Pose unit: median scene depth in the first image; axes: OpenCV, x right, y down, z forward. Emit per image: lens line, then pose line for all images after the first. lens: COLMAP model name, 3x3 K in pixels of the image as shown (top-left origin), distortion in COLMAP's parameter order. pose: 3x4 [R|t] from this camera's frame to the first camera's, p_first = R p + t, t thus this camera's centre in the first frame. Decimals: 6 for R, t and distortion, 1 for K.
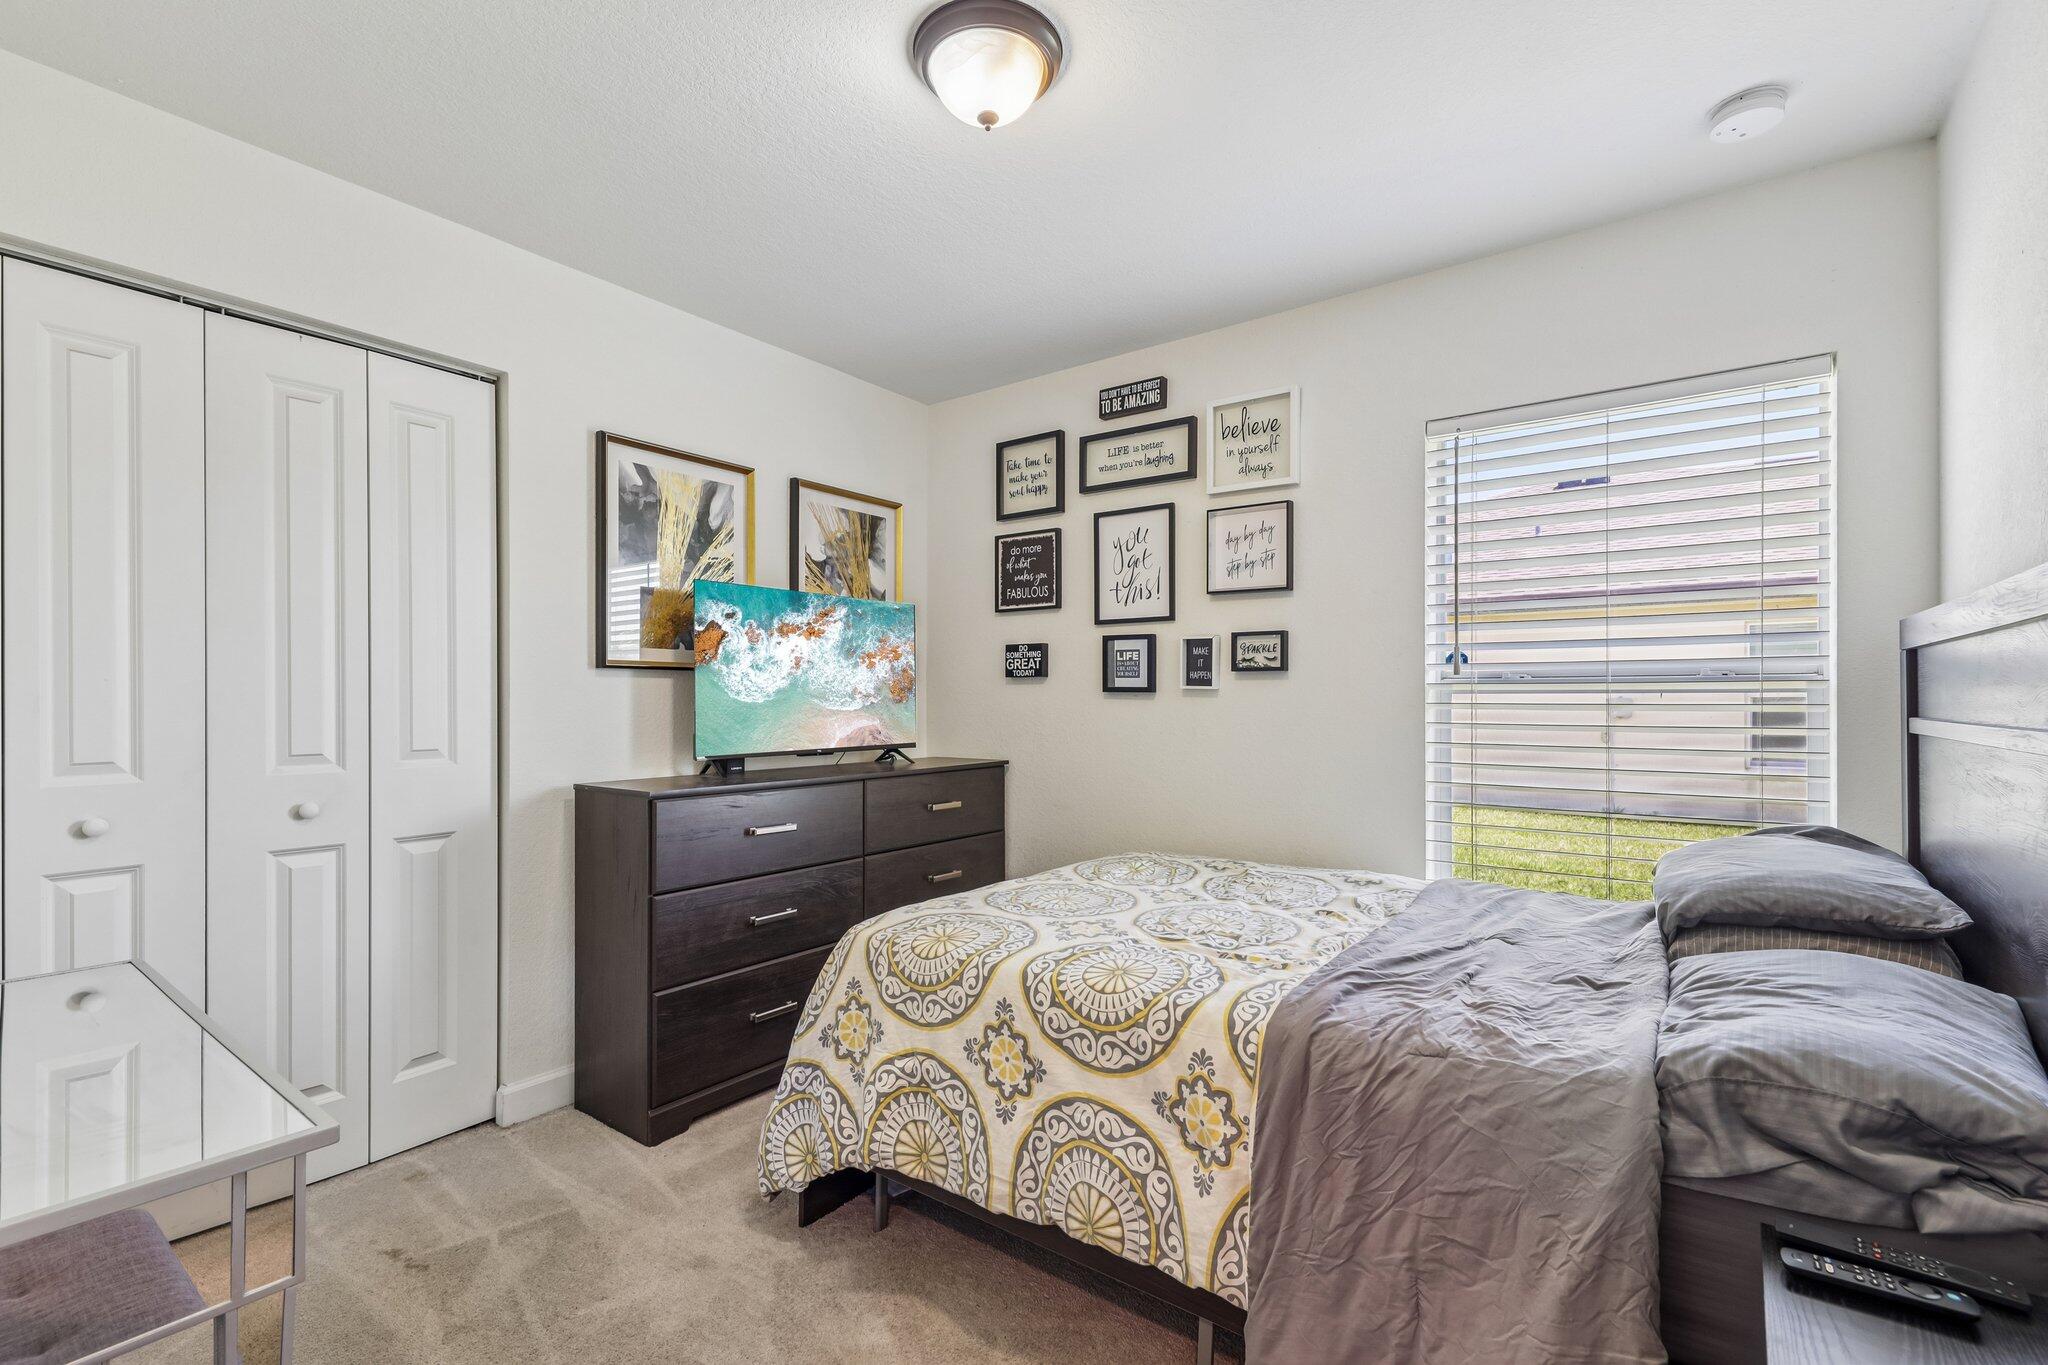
lens RADIAL K [[920.0, 0, 1017.0], [0, 920.0, 699.2], [0, 0, 1]] dist [0.008117, 0.000111]
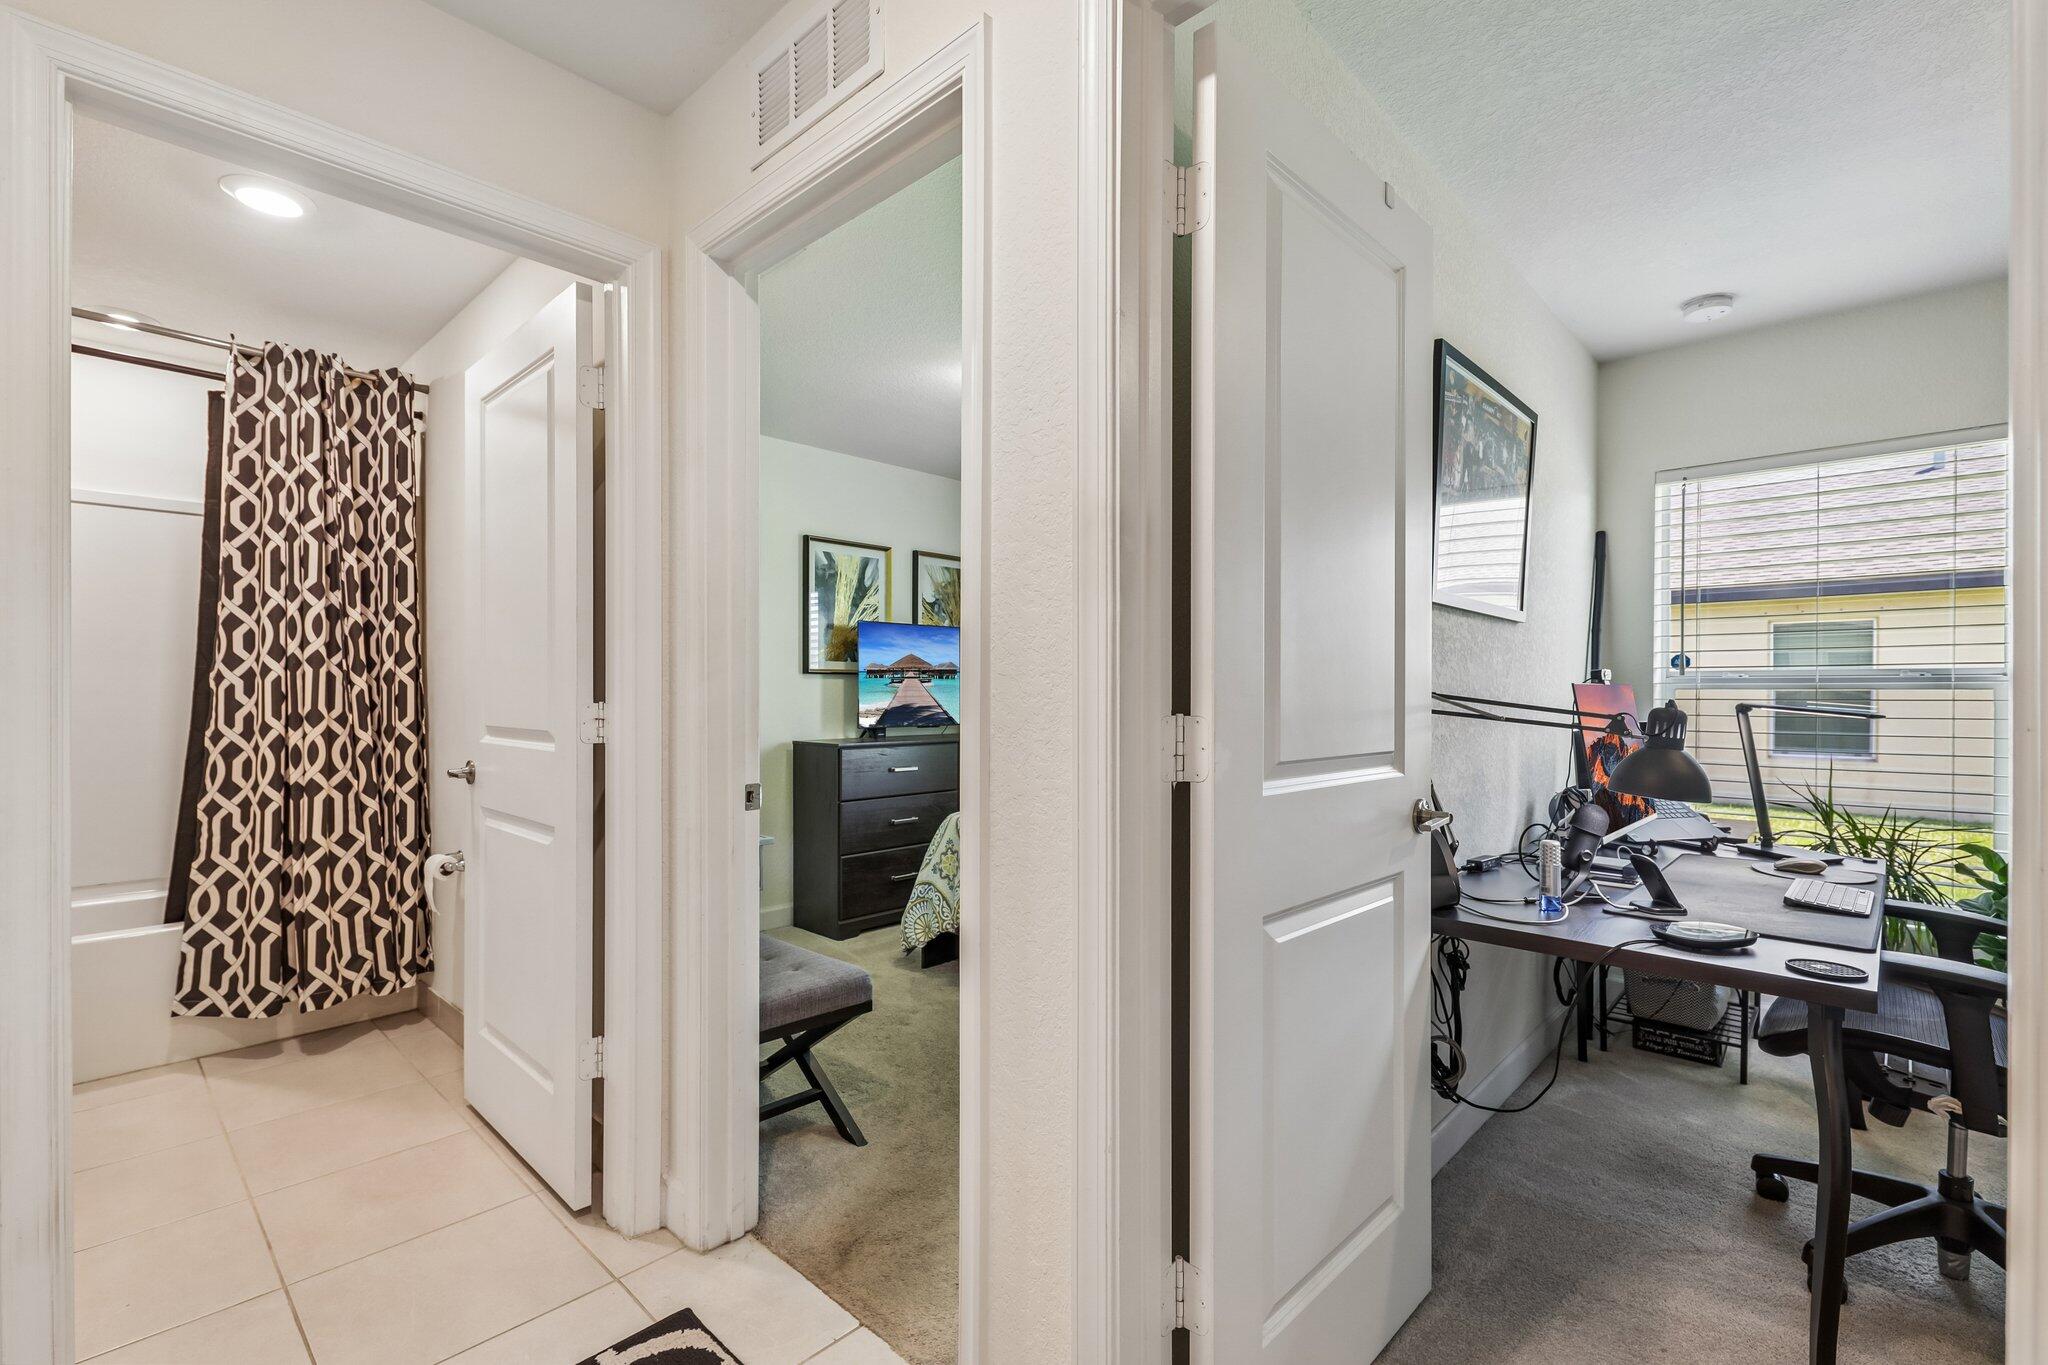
lens RADIAL K [[920.0, 0, 1017.0], [0, 920.0, 699.2], [0, 0, 1]] dist [0.008117, 0.000111]
pose [[0.993498, 0.003378, -0.113804, 0.126079], [-0.002114, 0.999935, 0.011222, -0.006299], [0.113834, -0.010909, 0.993440, -0.622784]]
